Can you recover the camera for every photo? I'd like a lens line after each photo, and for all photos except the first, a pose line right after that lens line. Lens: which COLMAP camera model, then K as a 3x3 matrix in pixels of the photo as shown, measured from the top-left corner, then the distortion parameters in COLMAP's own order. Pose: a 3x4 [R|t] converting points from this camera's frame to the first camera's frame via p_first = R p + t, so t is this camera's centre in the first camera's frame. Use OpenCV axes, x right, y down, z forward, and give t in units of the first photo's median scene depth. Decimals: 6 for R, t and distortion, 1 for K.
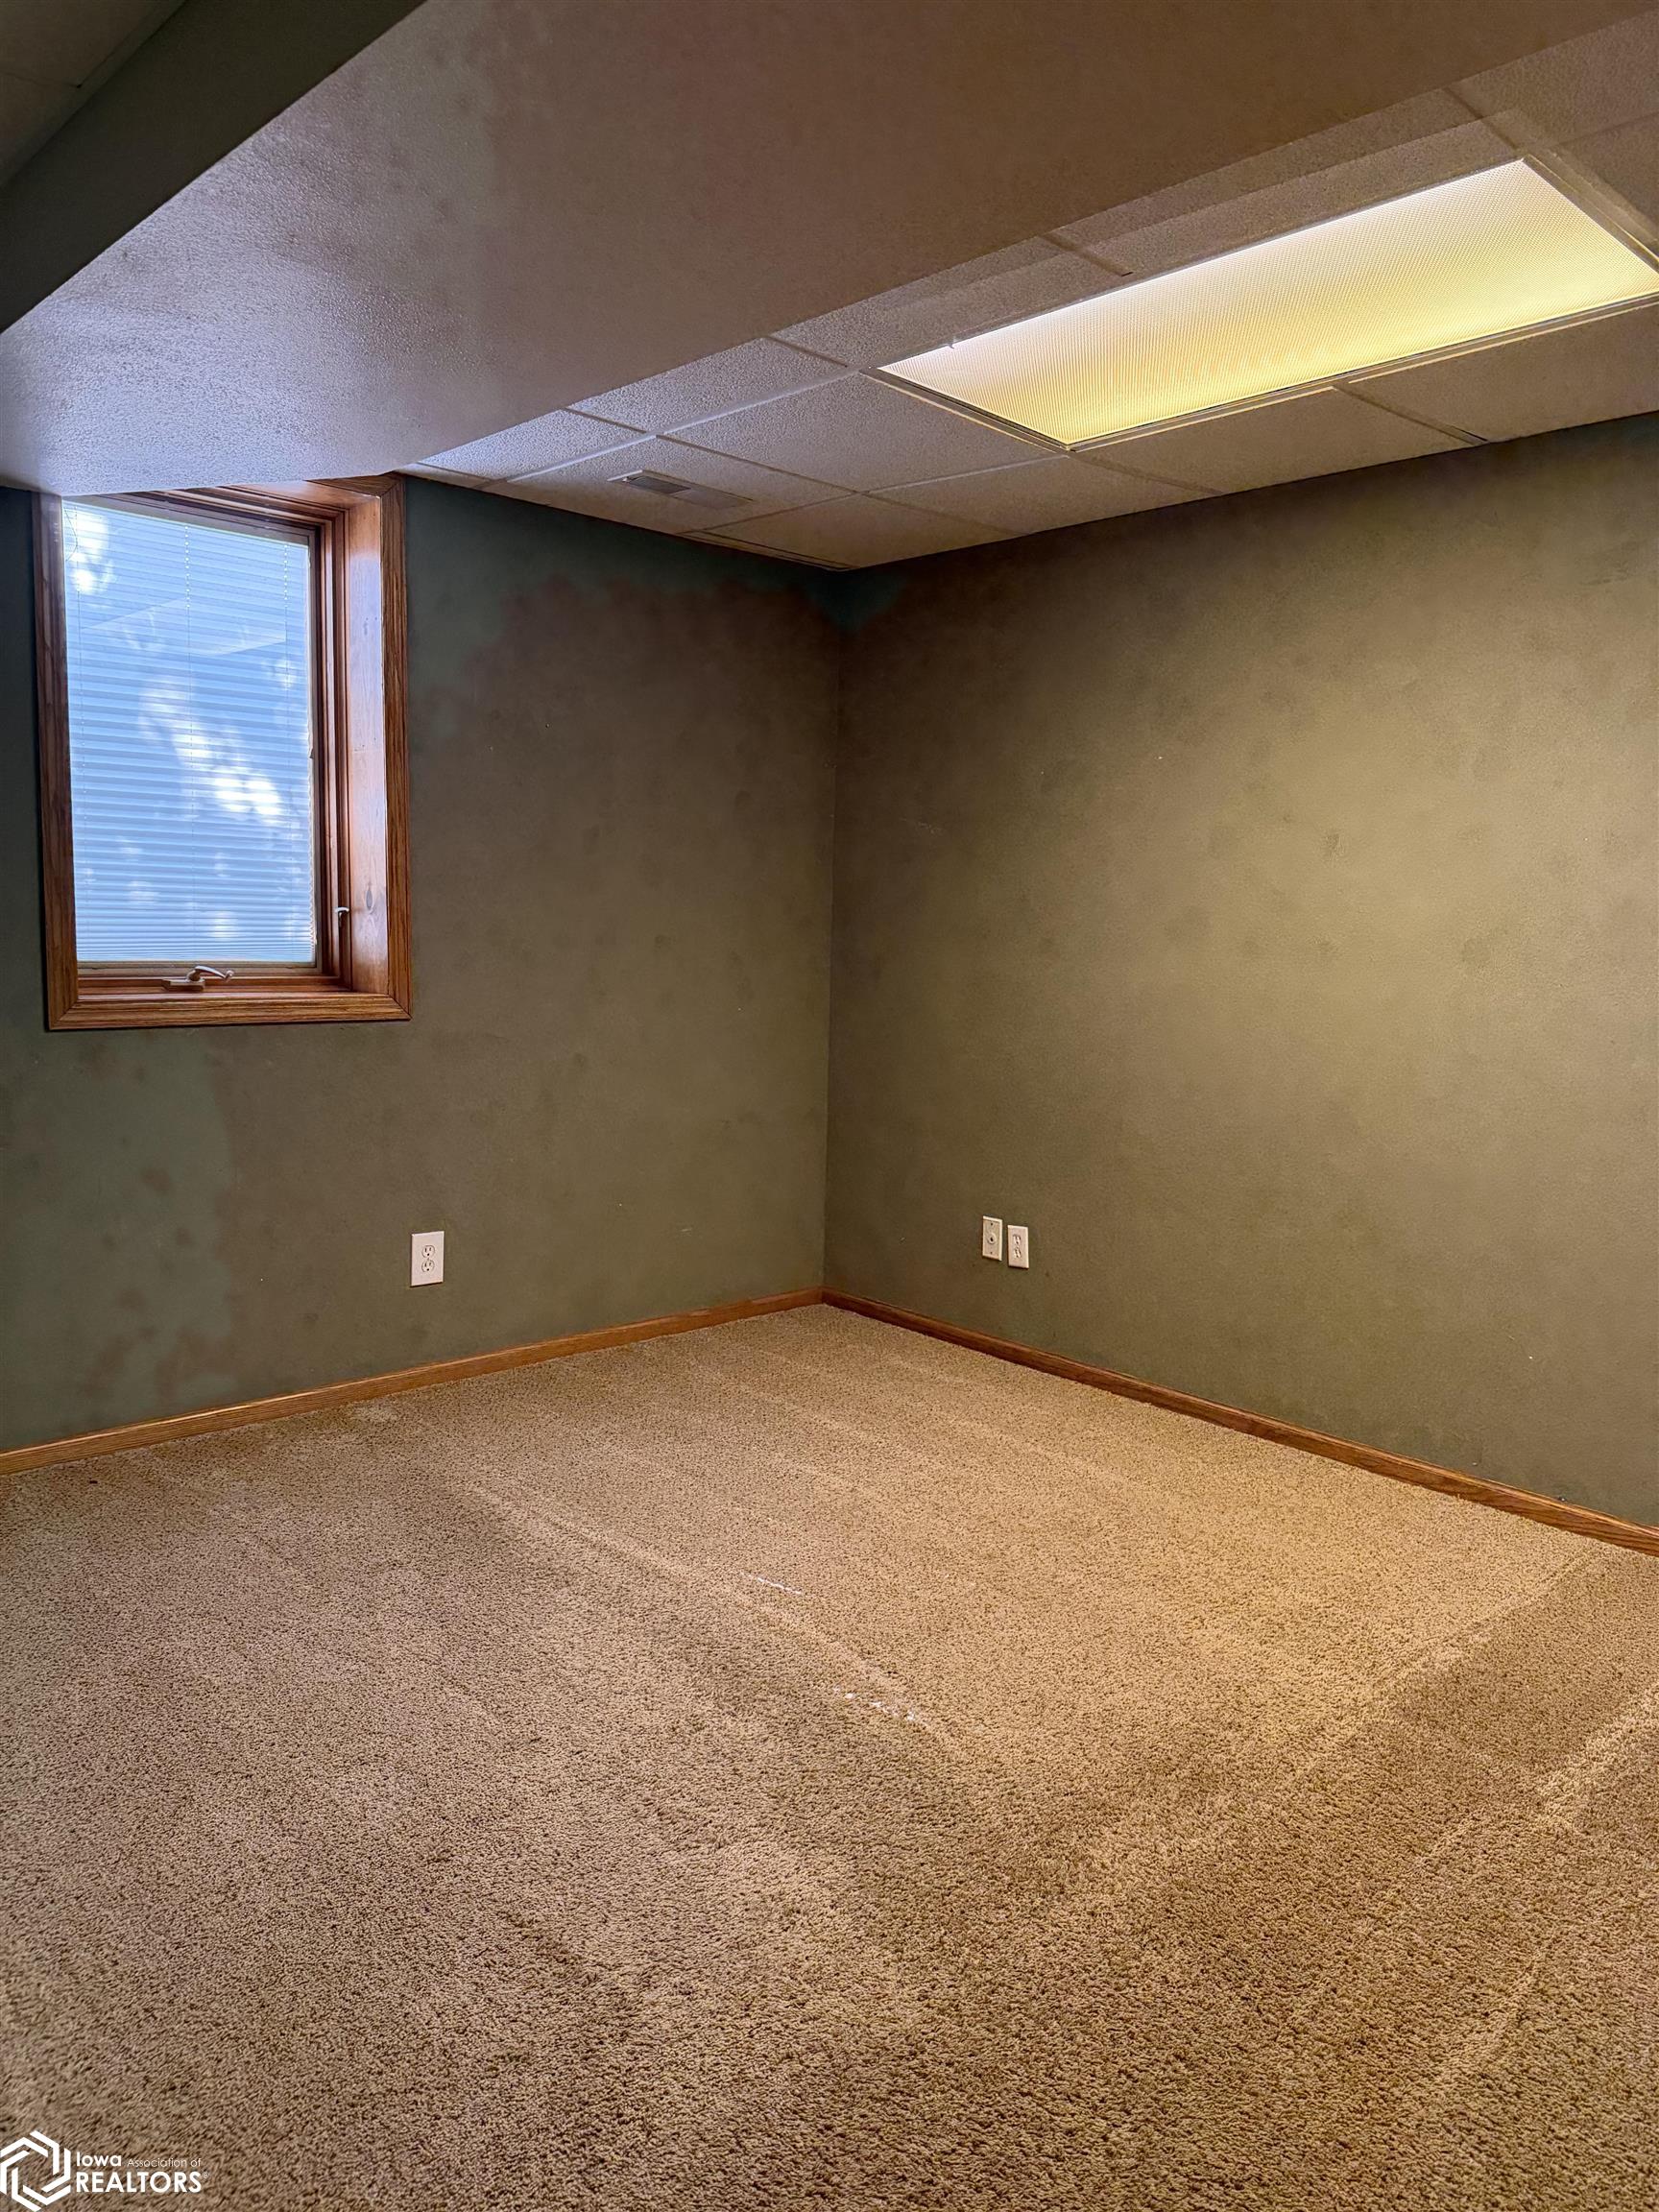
lens RADIAL K [[1547.0, 0, 819.2], [0, 1547.0, 1117.5], [0, 0, 1]] dist [0.129264, -0.202511]
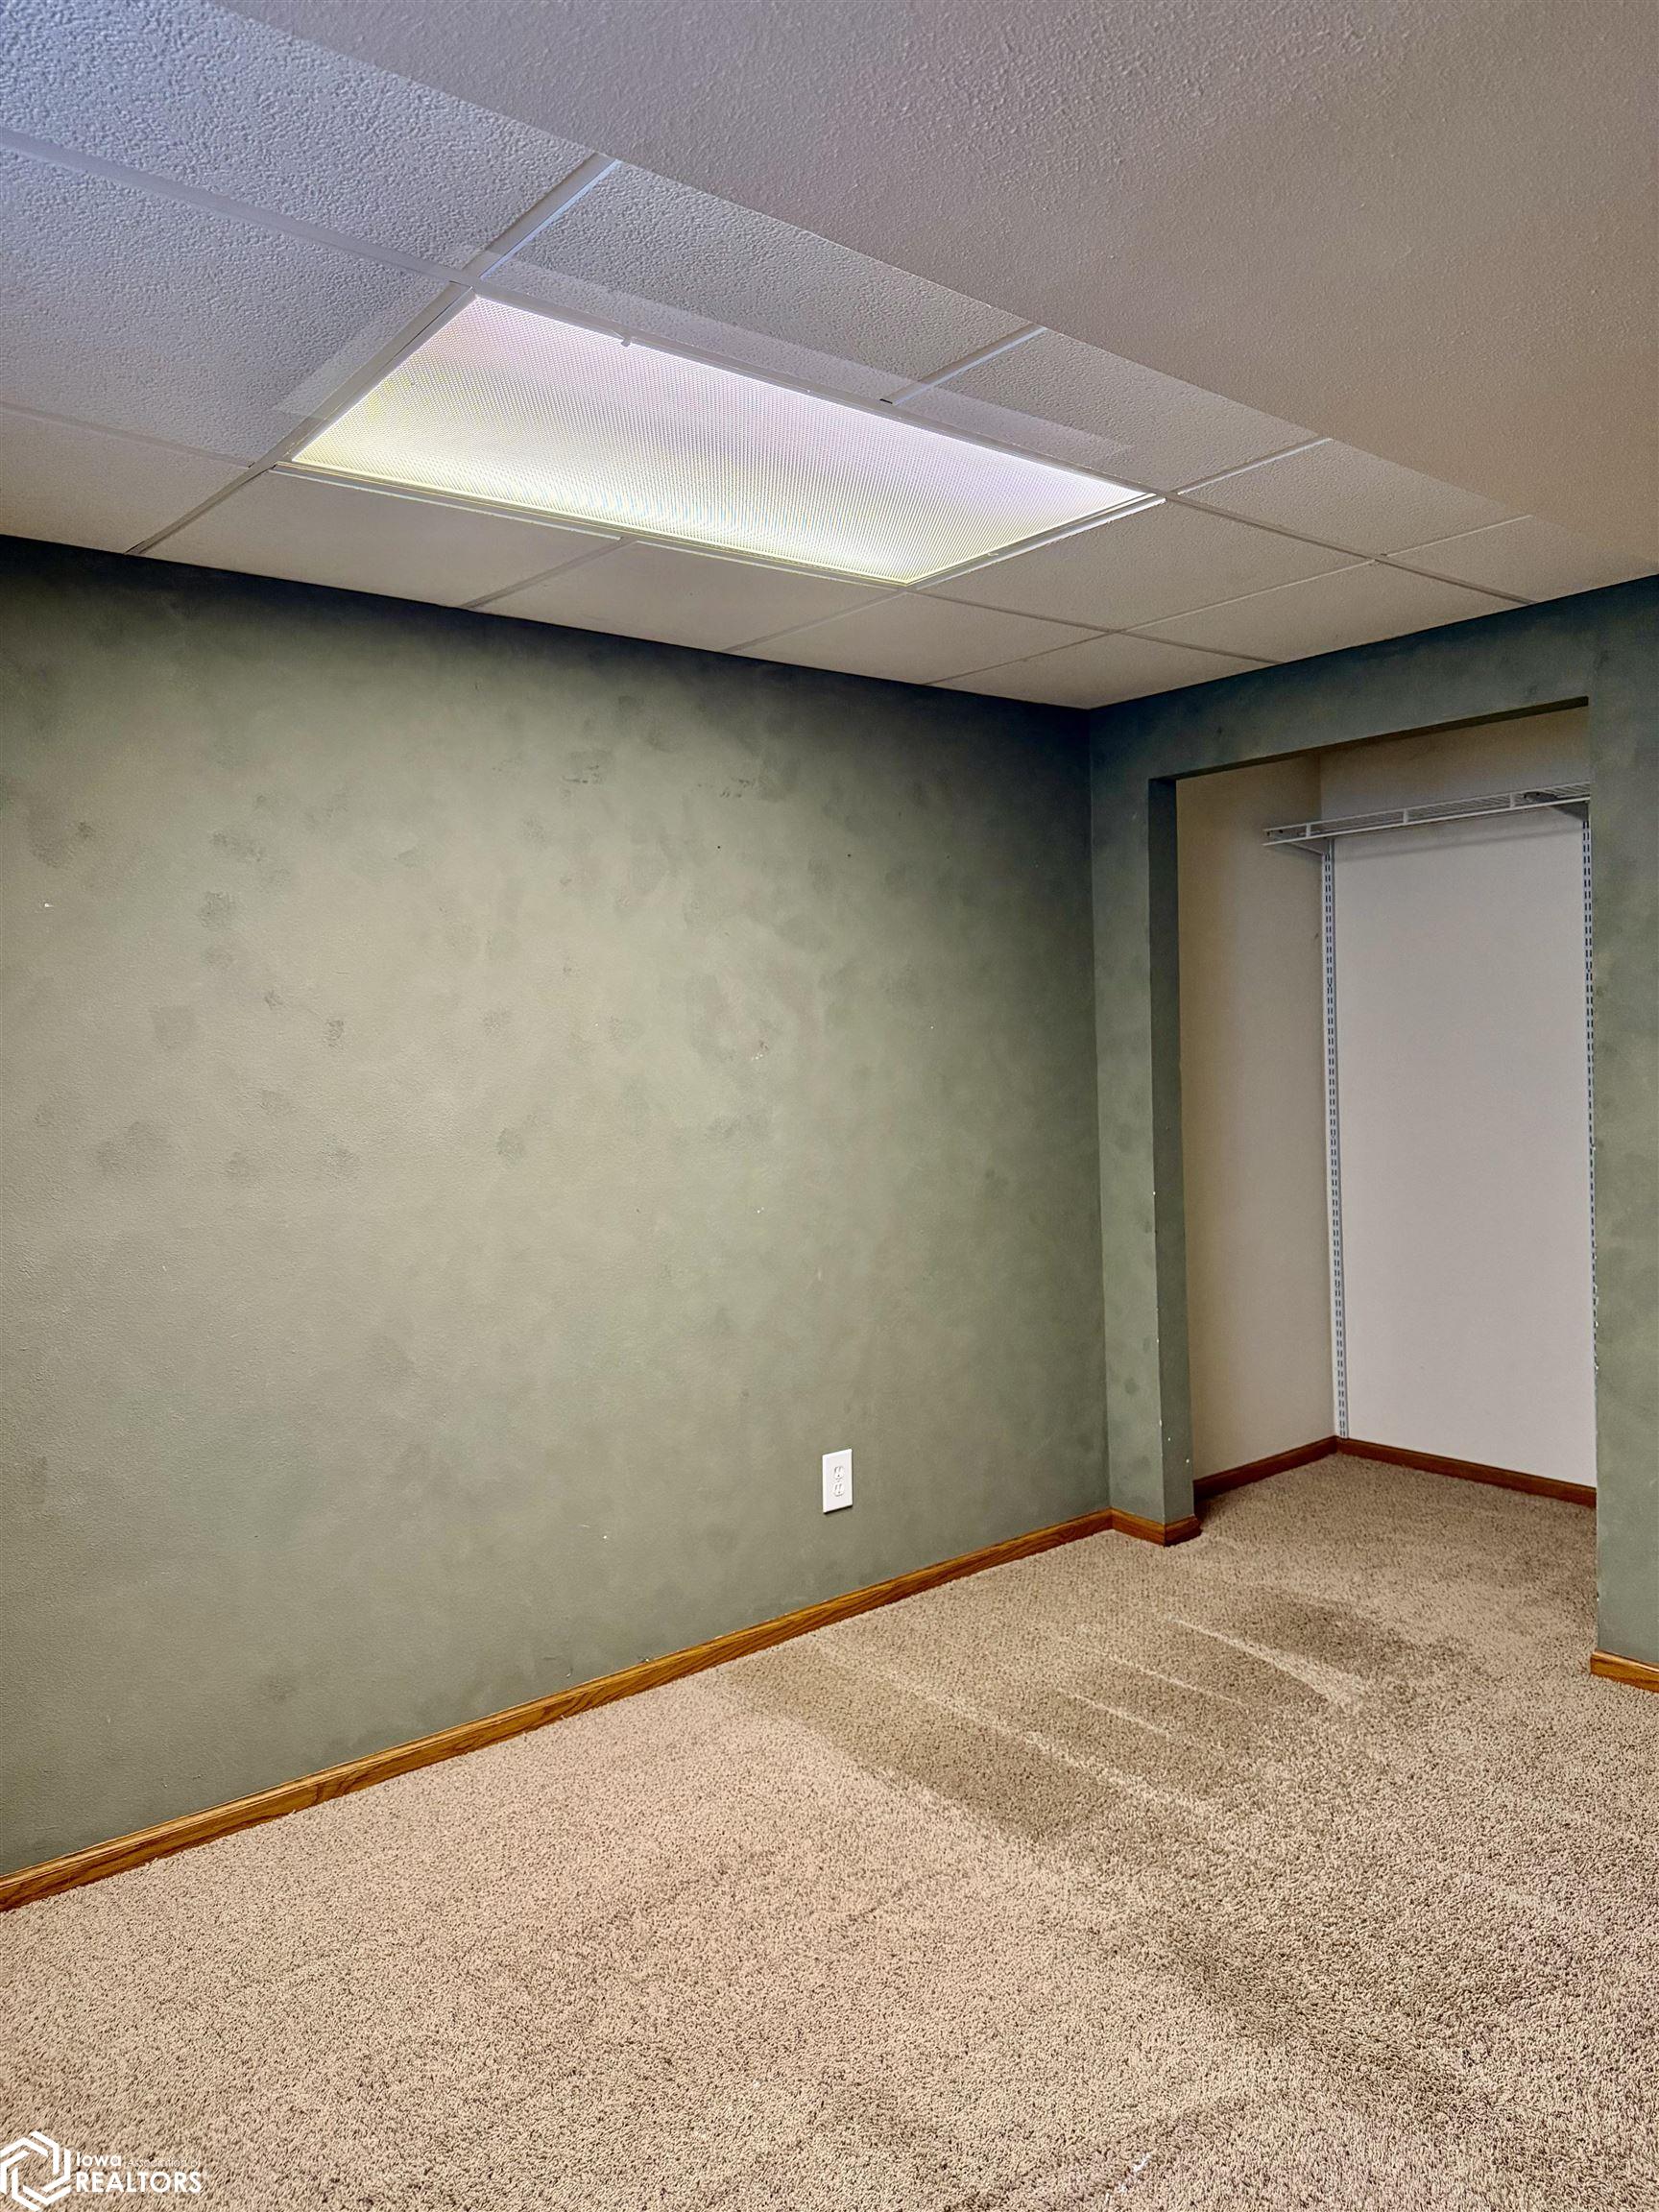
lens RADIAL K [[1547.0, 0, 819.2], [0, 1547.0, 1117.5], [0, 0, 1]] dist [0.129264, -0.202511]
pose [[0.068639, -0.077325, 0.994640, -0.469082], [0.172460, 0.982902, 0.064512, -0.139133], [-0.982622, 0.167108, 0.080801, 0.693135]]
